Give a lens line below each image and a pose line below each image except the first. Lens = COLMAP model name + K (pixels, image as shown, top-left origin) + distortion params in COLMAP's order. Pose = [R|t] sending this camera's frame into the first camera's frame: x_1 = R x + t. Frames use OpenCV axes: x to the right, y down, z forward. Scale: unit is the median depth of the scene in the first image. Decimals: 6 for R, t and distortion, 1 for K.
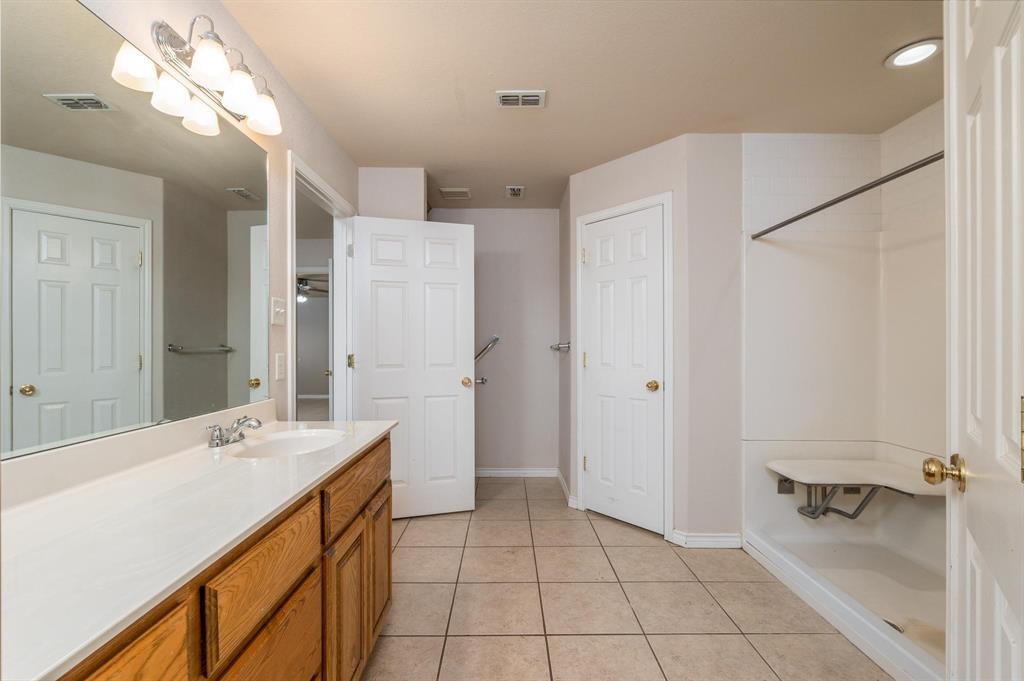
lens RADIAL K [[458.7, 0, 495.7], [0, 458.7, 355.0], [0, 0, 1]] dist [0.002590, -0.000087]
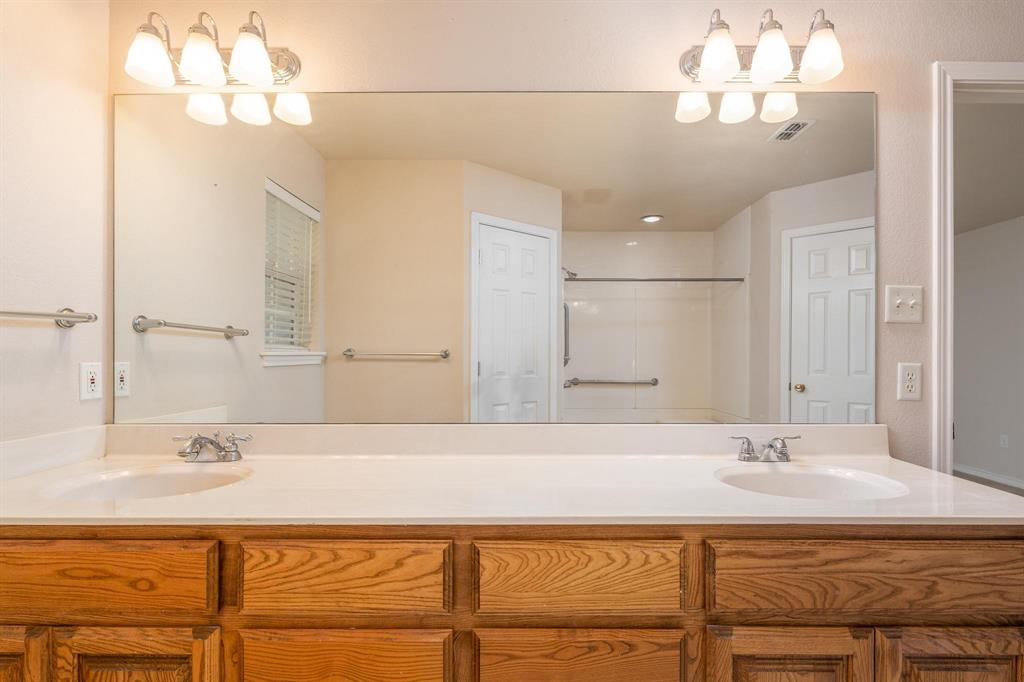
lens RADIAL K [[458.7, 0, 524.0], [0, 458.7, 348.2], [0, 0, 1]] dist [0.002590, -0.000087]
pose [[0.008223, -0.001178, -0.999965, 0.225402], [-0.021639, 0.999765, -0.001355, -0.011073], [0.999732, 0.021649, 0.008196, 0.396770]]
